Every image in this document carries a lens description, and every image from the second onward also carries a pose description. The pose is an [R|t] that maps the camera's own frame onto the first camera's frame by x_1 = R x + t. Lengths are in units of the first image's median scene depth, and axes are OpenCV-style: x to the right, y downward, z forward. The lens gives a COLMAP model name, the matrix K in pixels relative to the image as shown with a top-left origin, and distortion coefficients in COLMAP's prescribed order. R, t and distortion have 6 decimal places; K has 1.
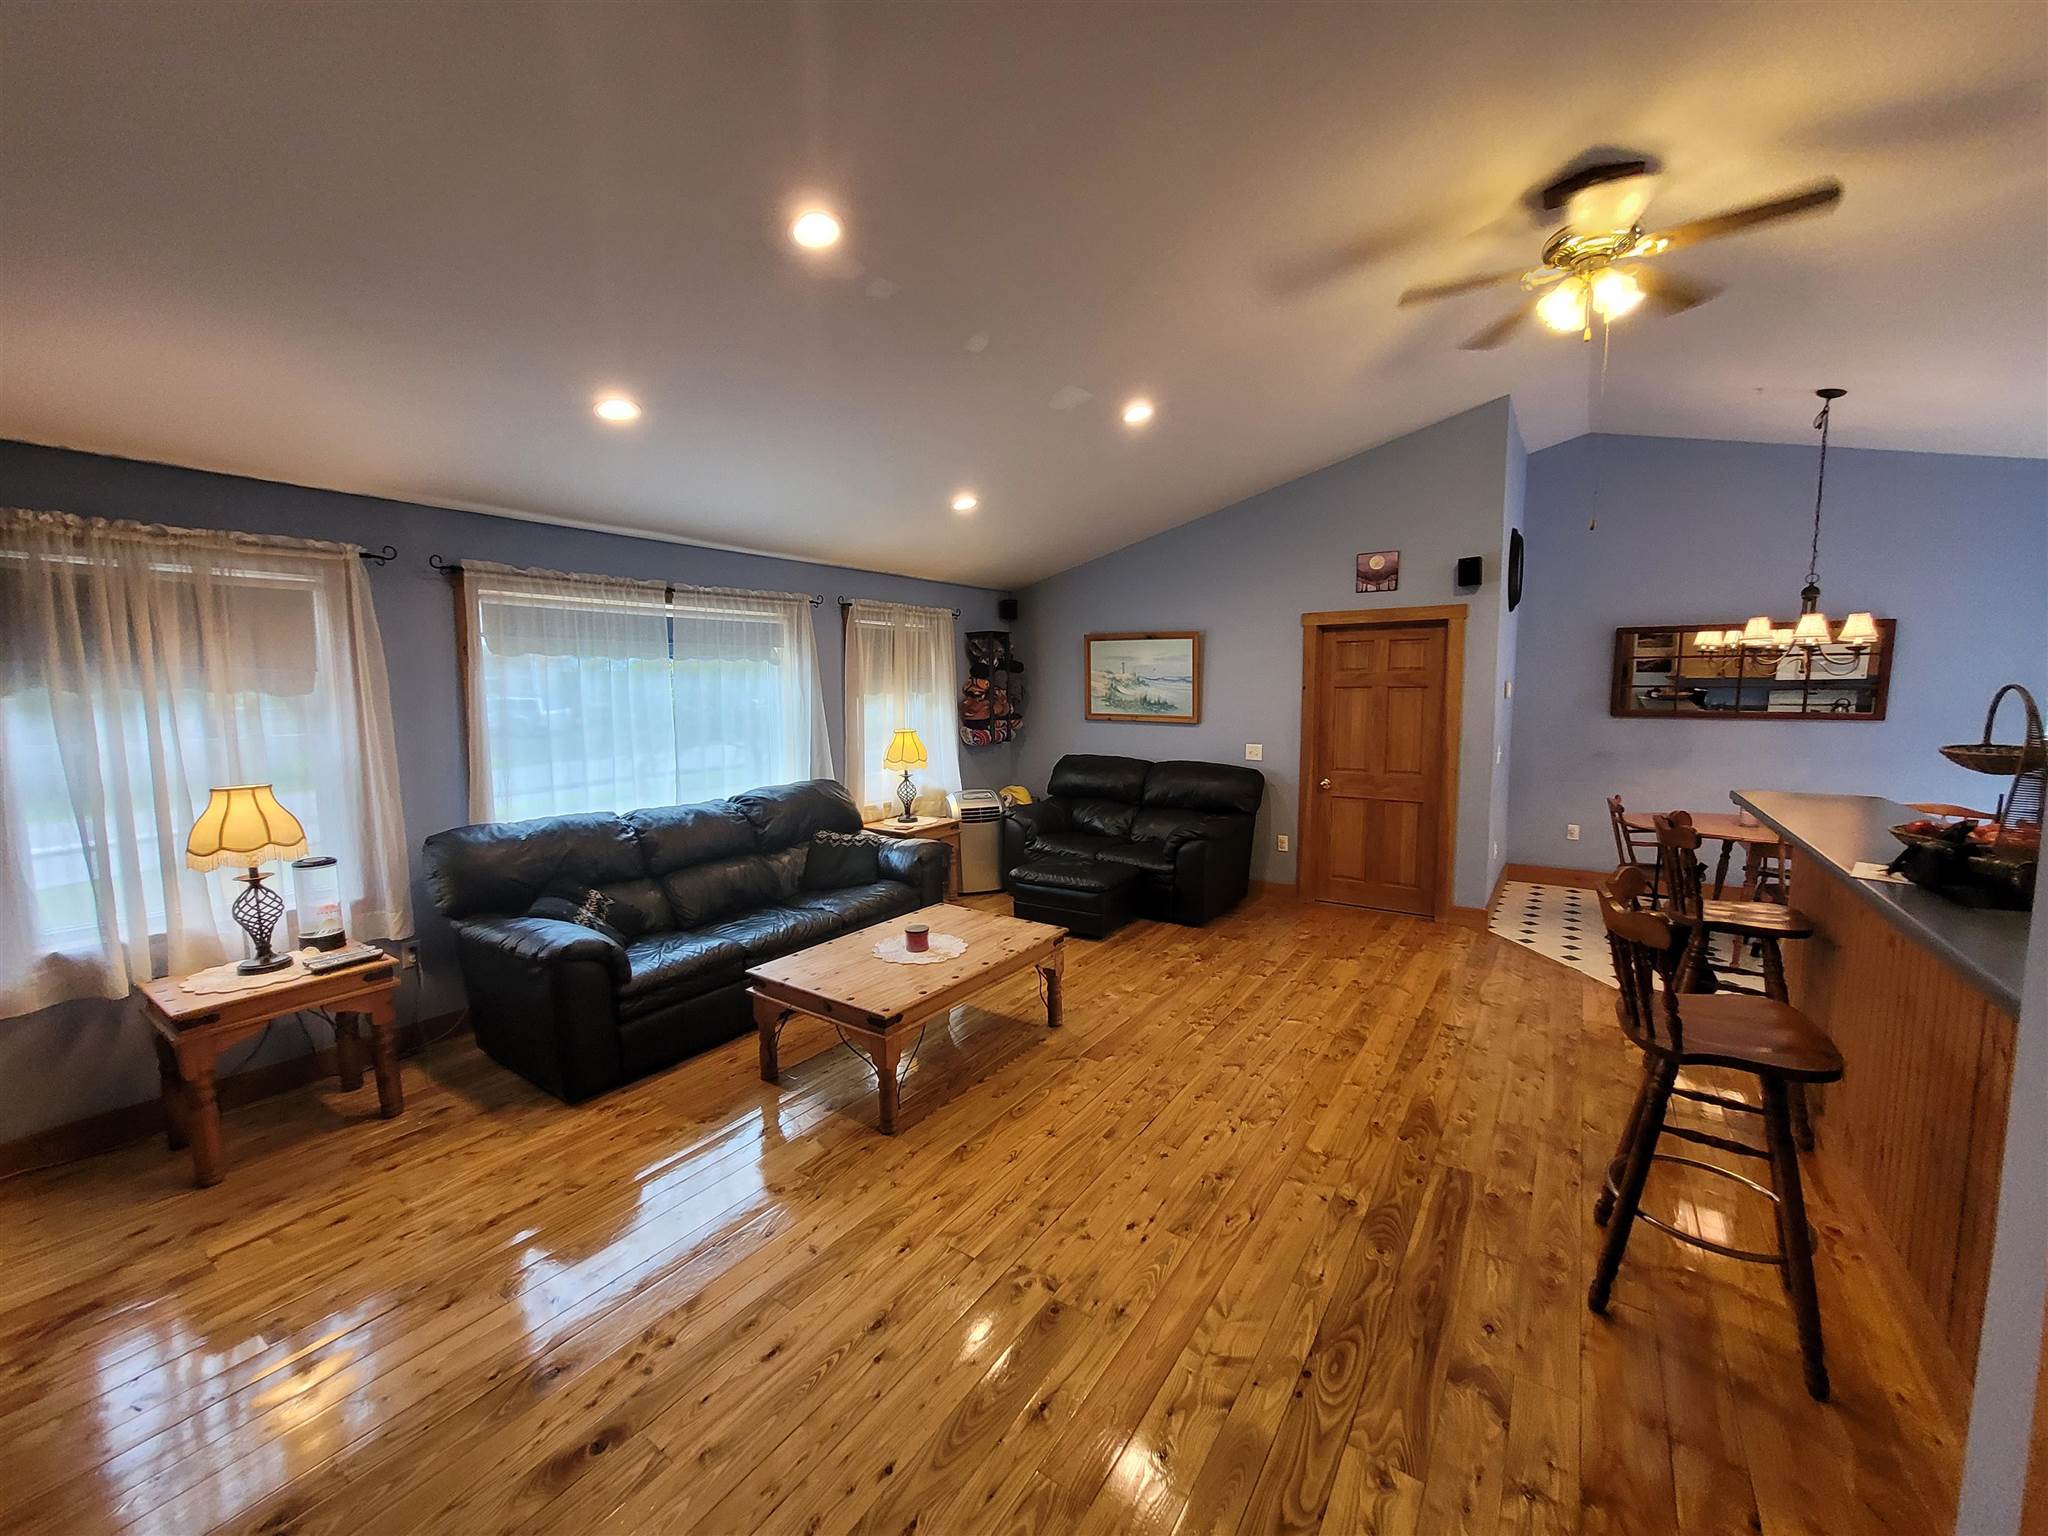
lens RADIAL K [[796.7, 0, 1034.9], [0, 796.7, 760.6], [0, 0, 1]] dist [0.000120, -0.000003]
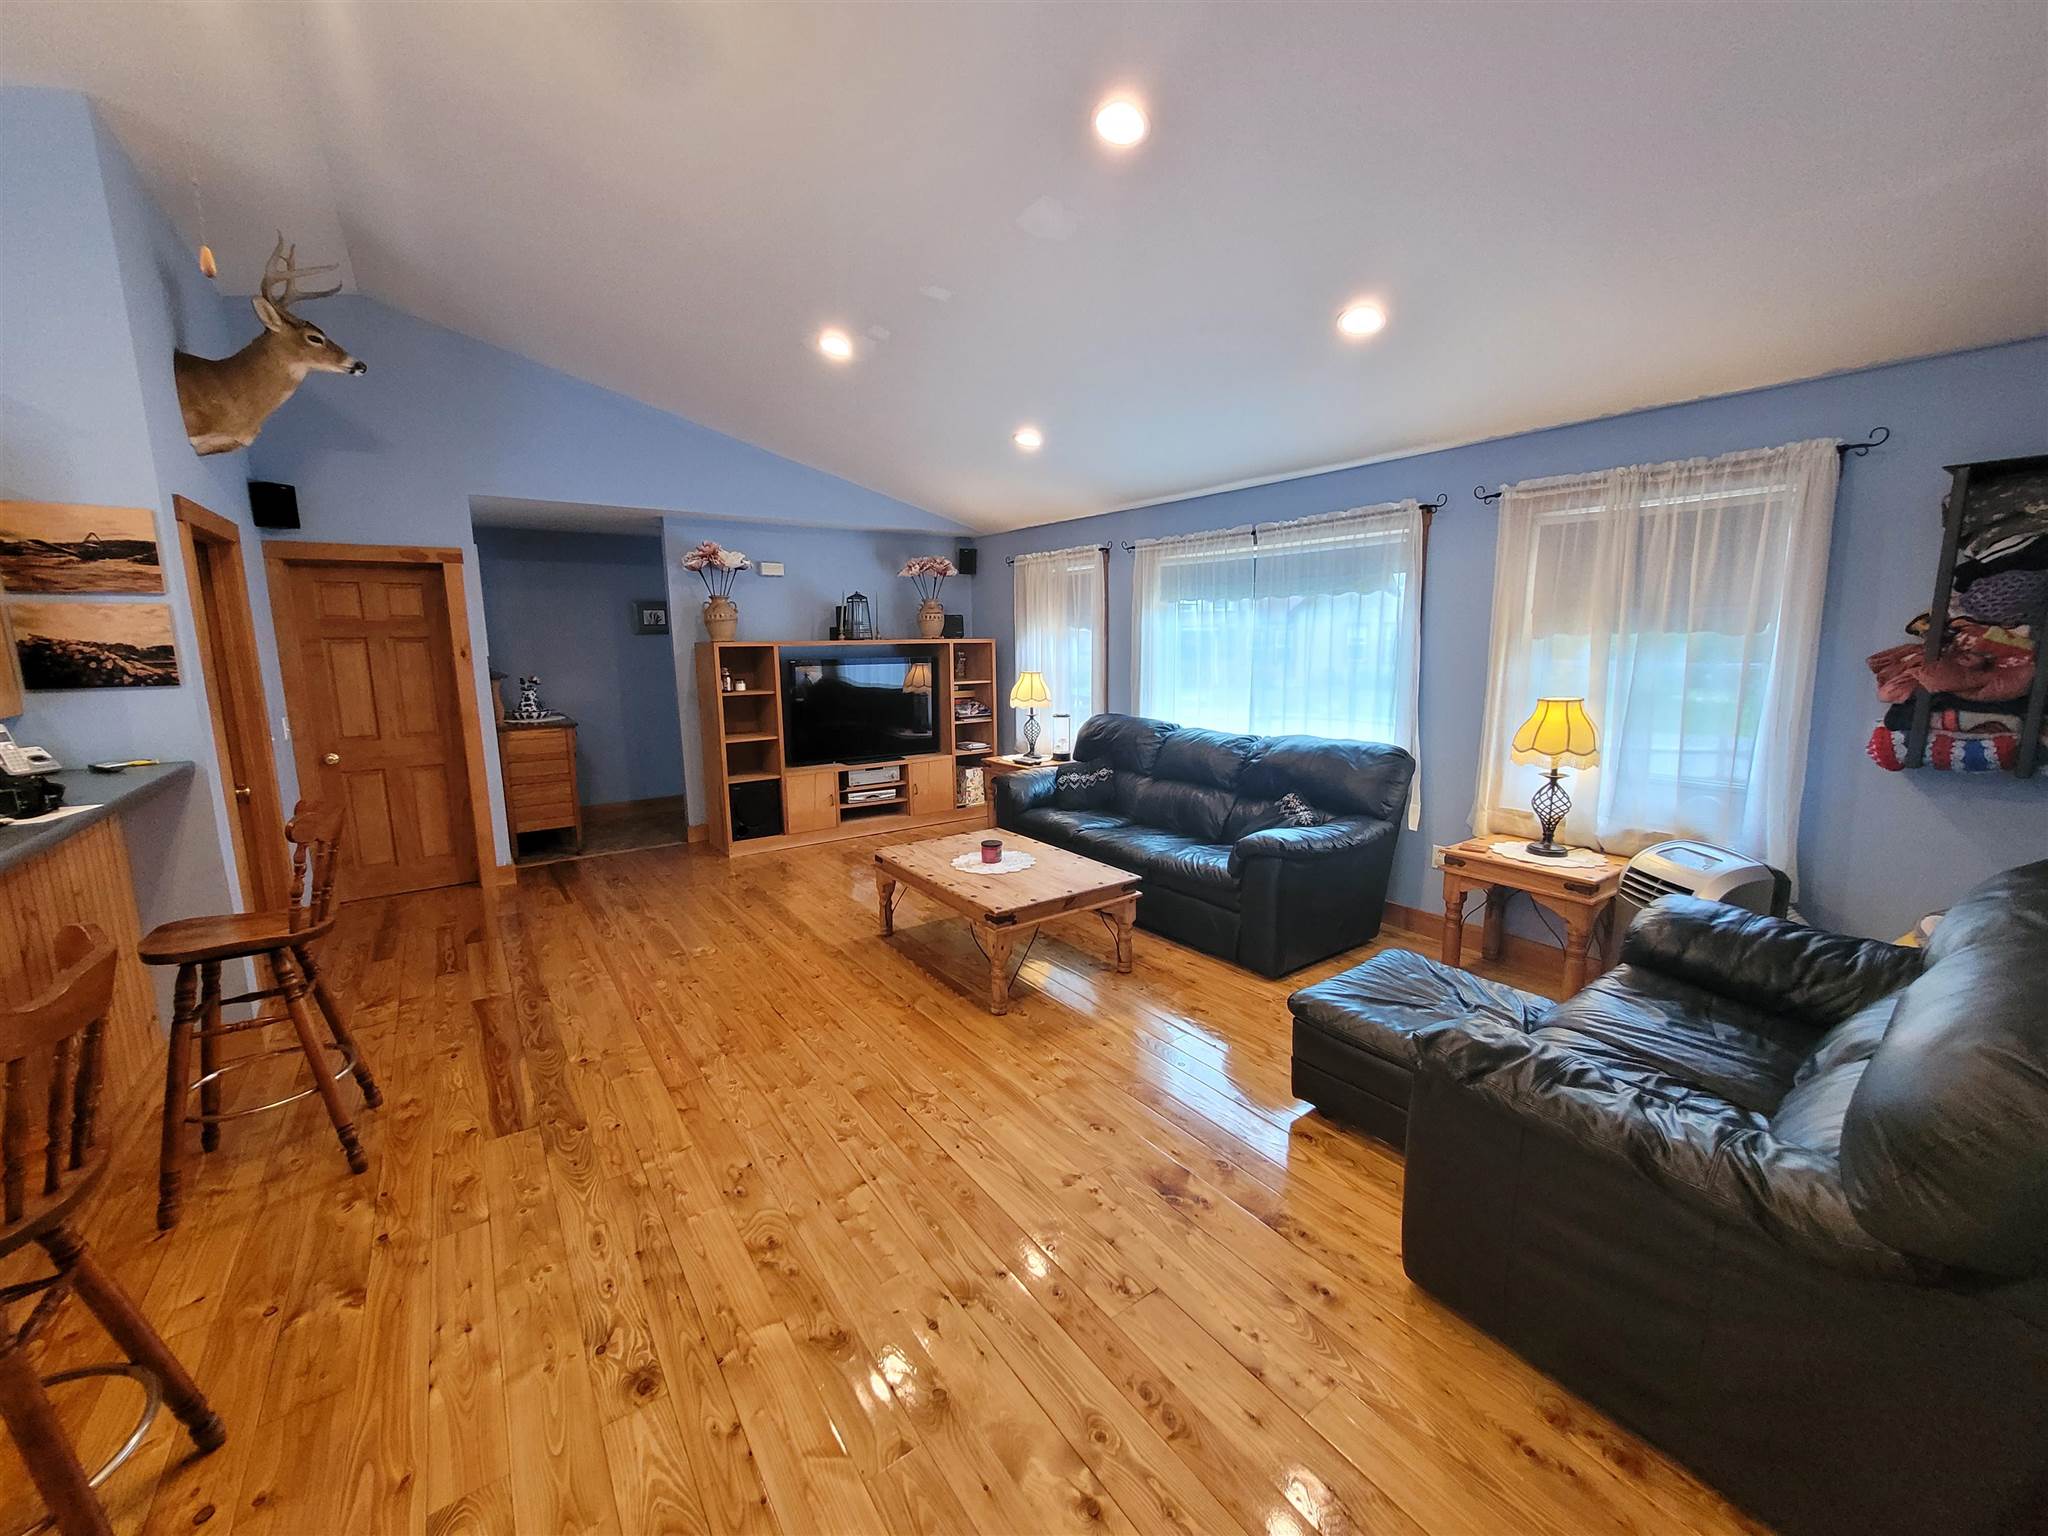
lens RADIAL K [[796.7, 0, 1034.9], [0, 796.7, 760.6], [0, 0, 1]] dist [0.000120, -0.000003]
pose [[-0.339830, 0.168818, -0.925211, 0.690259], [-0.074643, 0.975813, 0.205467, -0.114189], [0.937520, 0.138884, -0.319010, 1.119768]]
